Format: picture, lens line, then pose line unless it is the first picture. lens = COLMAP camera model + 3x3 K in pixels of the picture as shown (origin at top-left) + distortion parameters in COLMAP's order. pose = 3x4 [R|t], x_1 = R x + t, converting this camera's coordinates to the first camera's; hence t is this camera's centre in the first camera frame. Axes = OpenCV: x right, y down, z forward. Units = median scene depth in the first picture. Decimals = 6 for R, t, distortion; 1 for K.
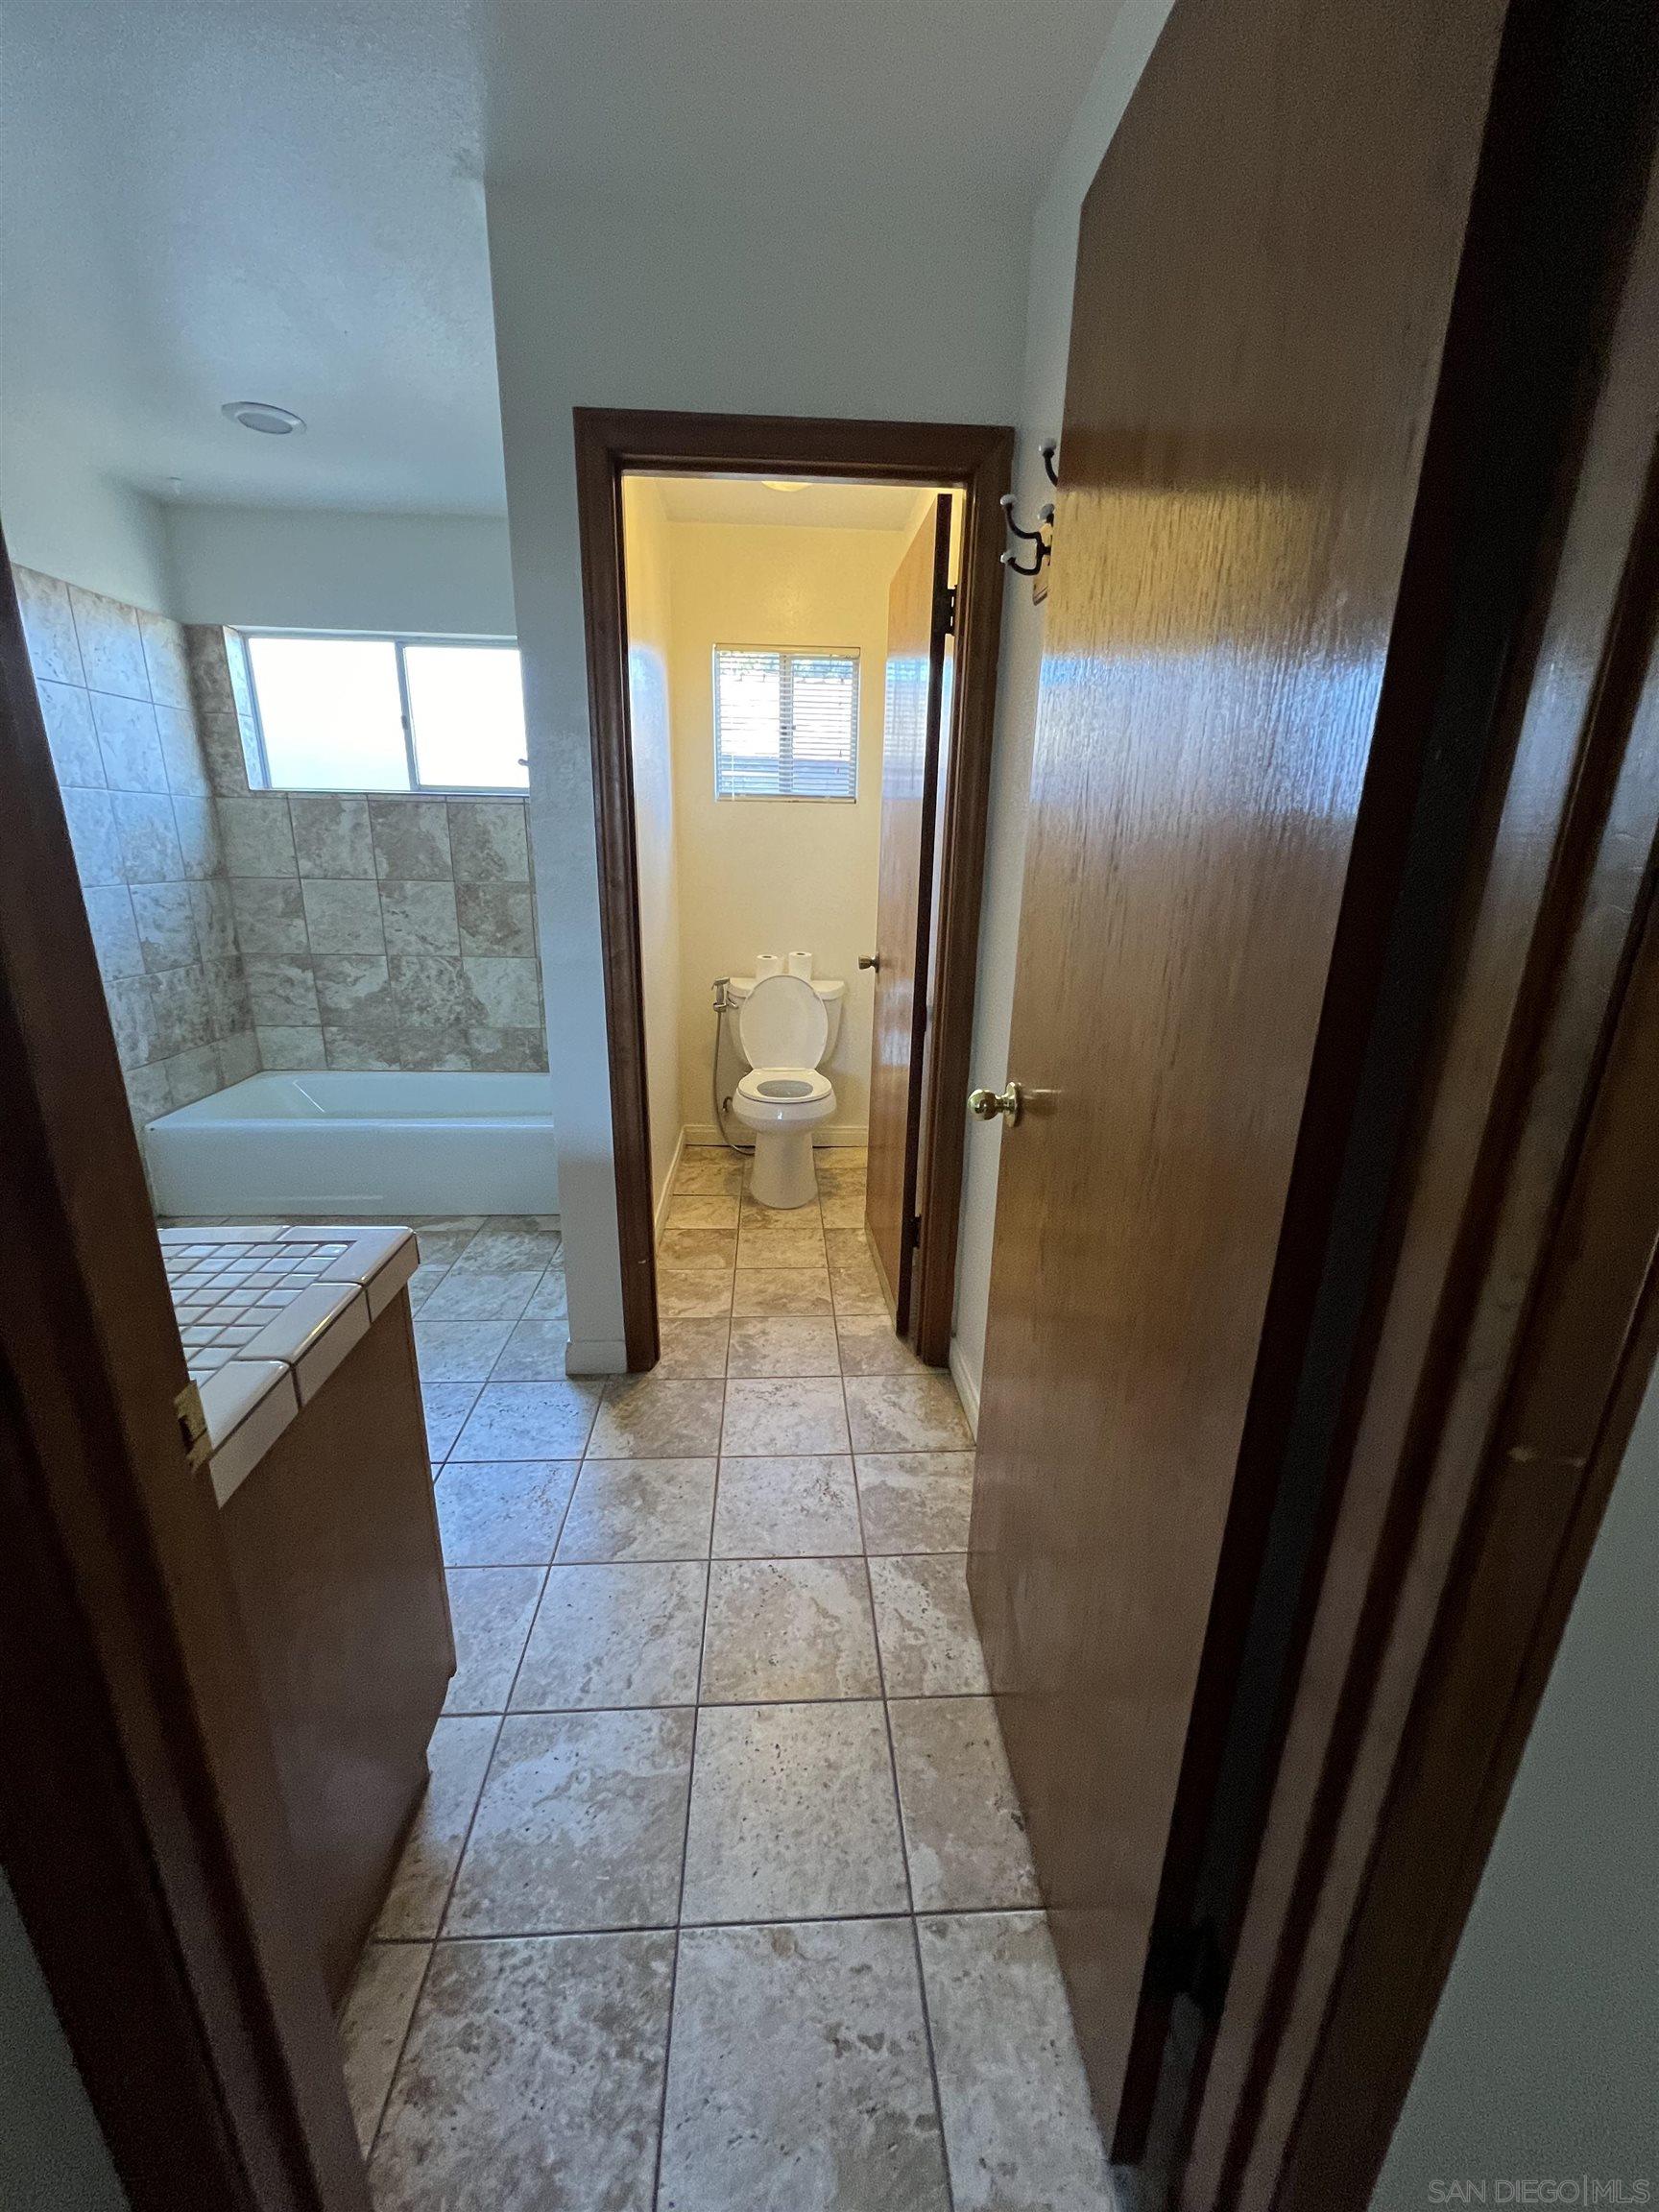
lens RADIAL K [[884.2, 0, 822.7], [0, 884.2, 1112.7], [0, 0, 1]] dist [-0.001121, 0.000606]
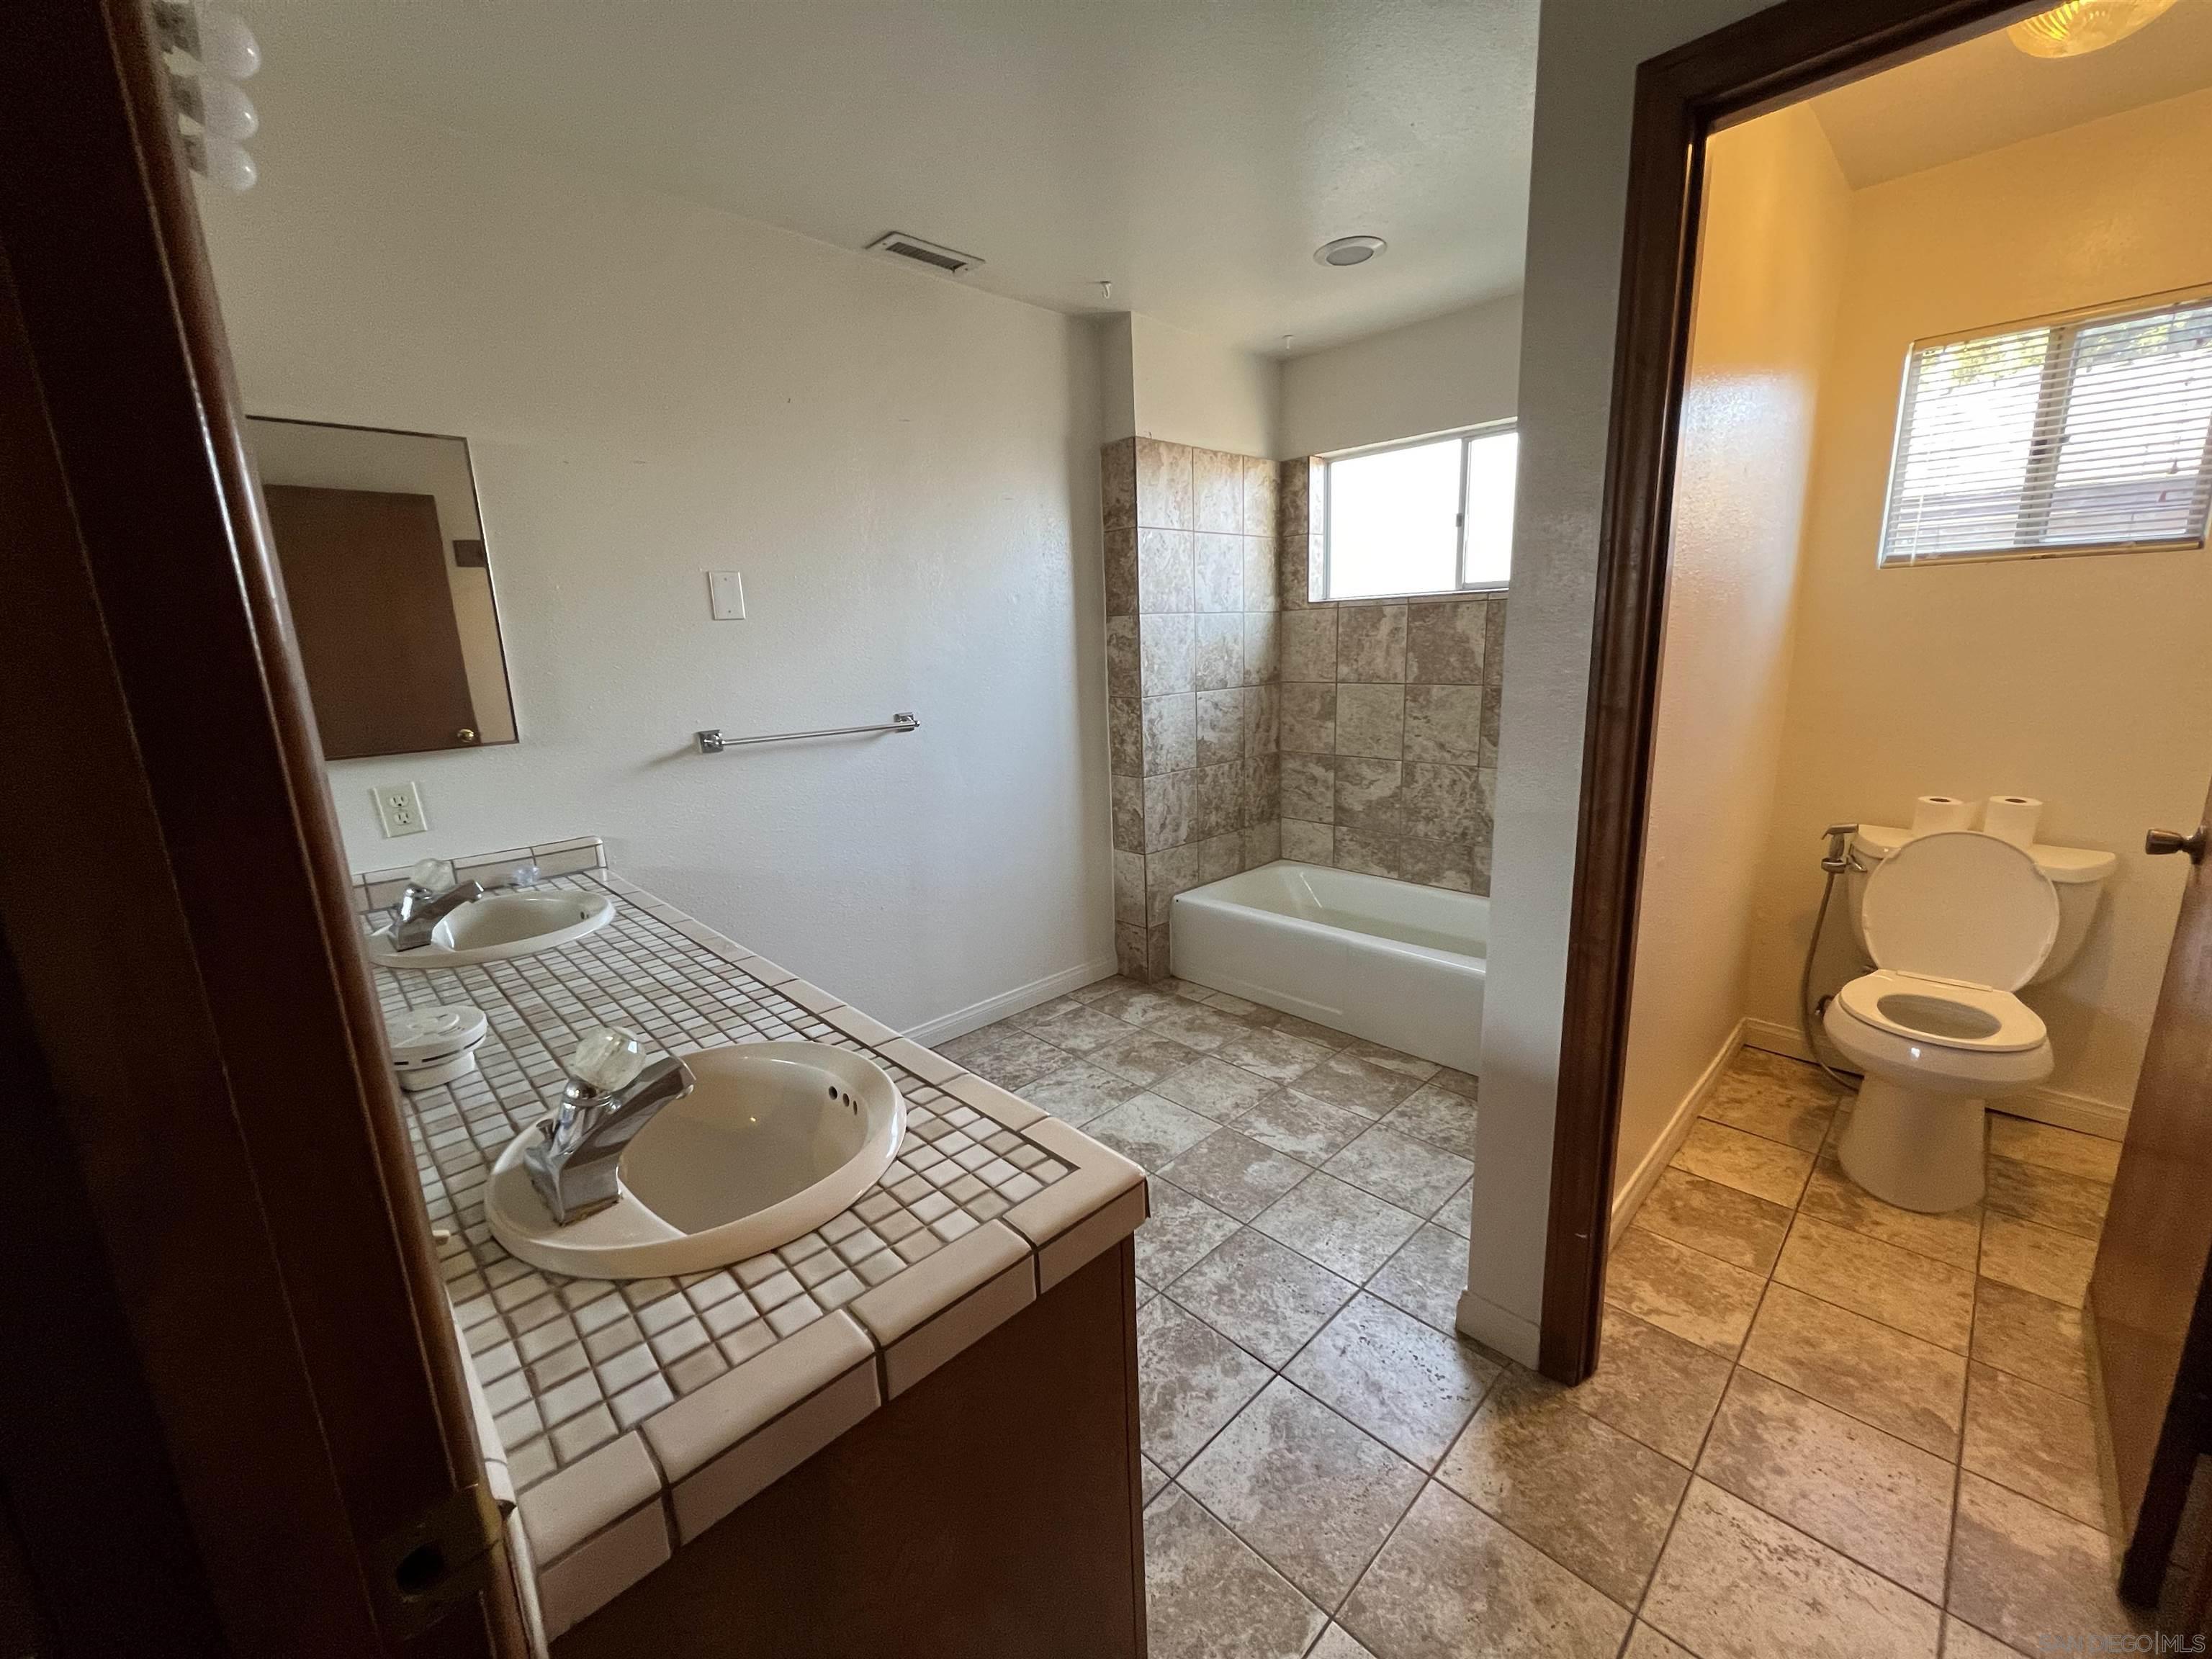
lens RADIAL K [[884.2, 0, 1102.1], [0, 884.2, 828.8], [0, 0, 1]] dist [-0.001121, 0.000606]
pose [[0.654922, 0.119373, -0.746208, 0.021166], [-0.173799, 0.984768, 0.004999, -0.057049], [0.735439, 0.126417, 0.665694, 0.138495]]
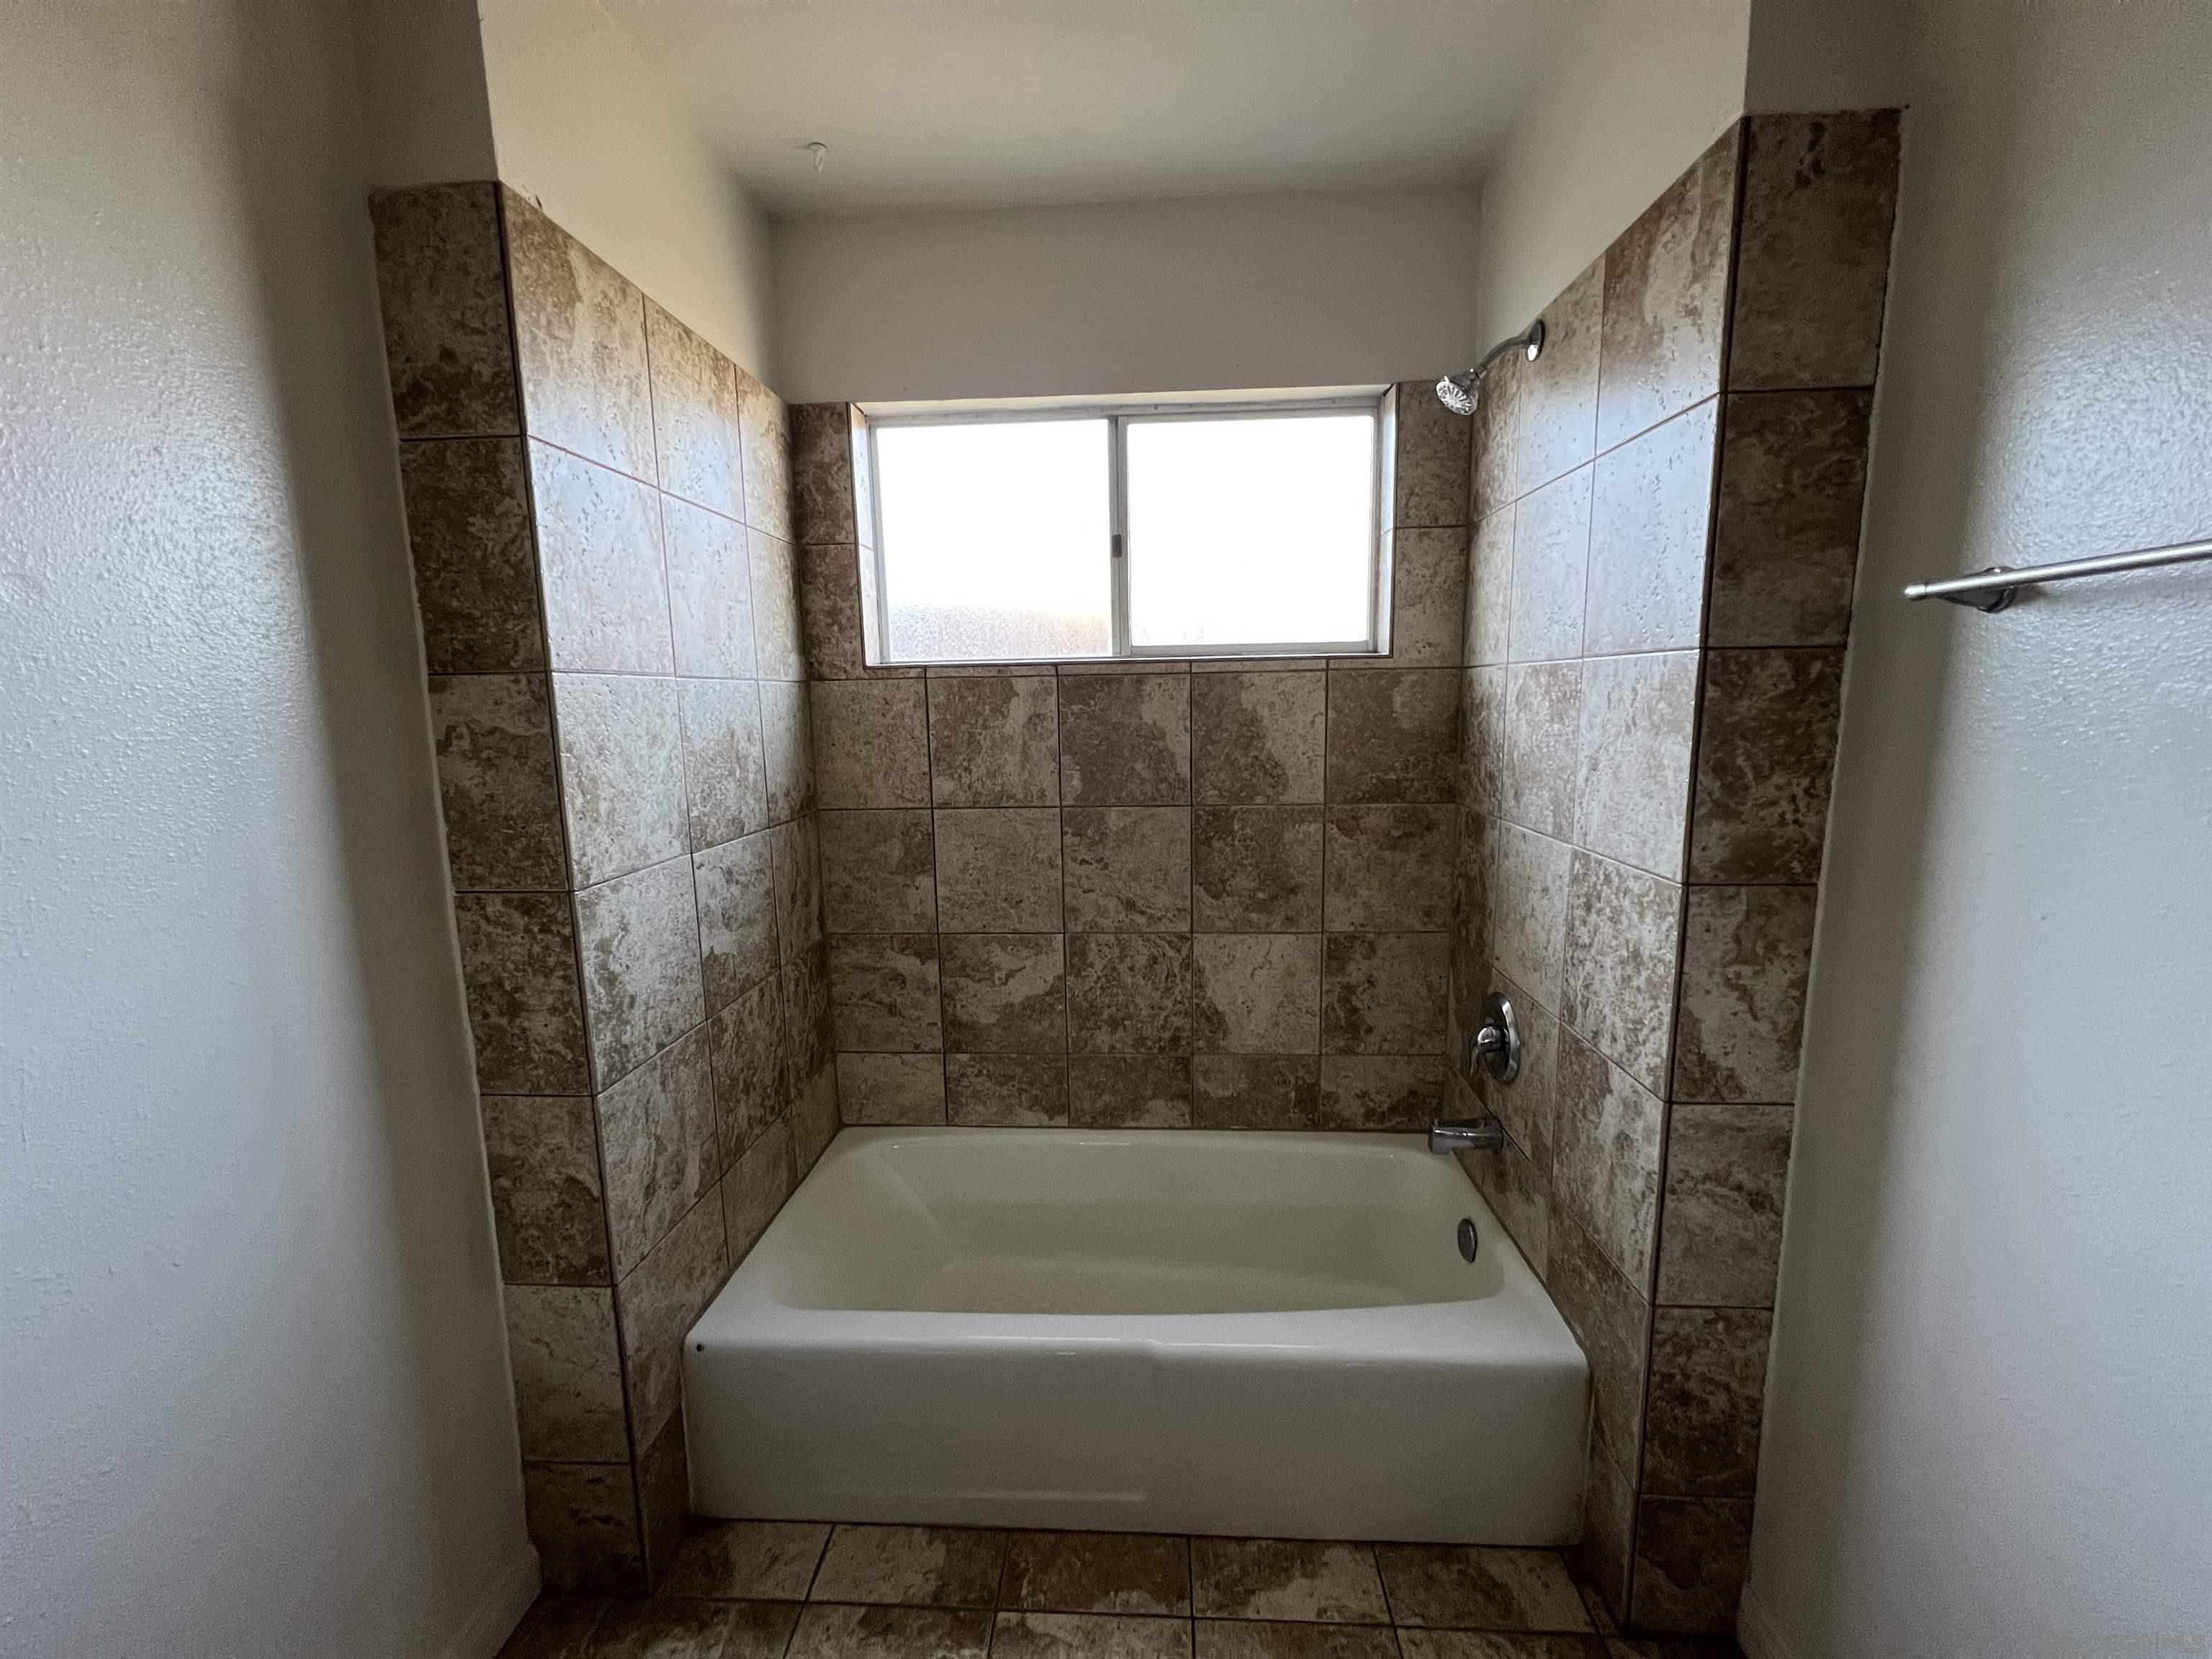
lens RADIAL K [[884.2, 0, 1103.5], [0, 884.2, 826.5], [0, 0, 1]] dist [-0.001121, 0.000606]
pose [[0.993533, -0.022020, -0.111390, -0.435684], [0.004810, 0.988297, -0.152466, -0.171821], [0.113443, 0.150944, 0.982011, 0.462362]]
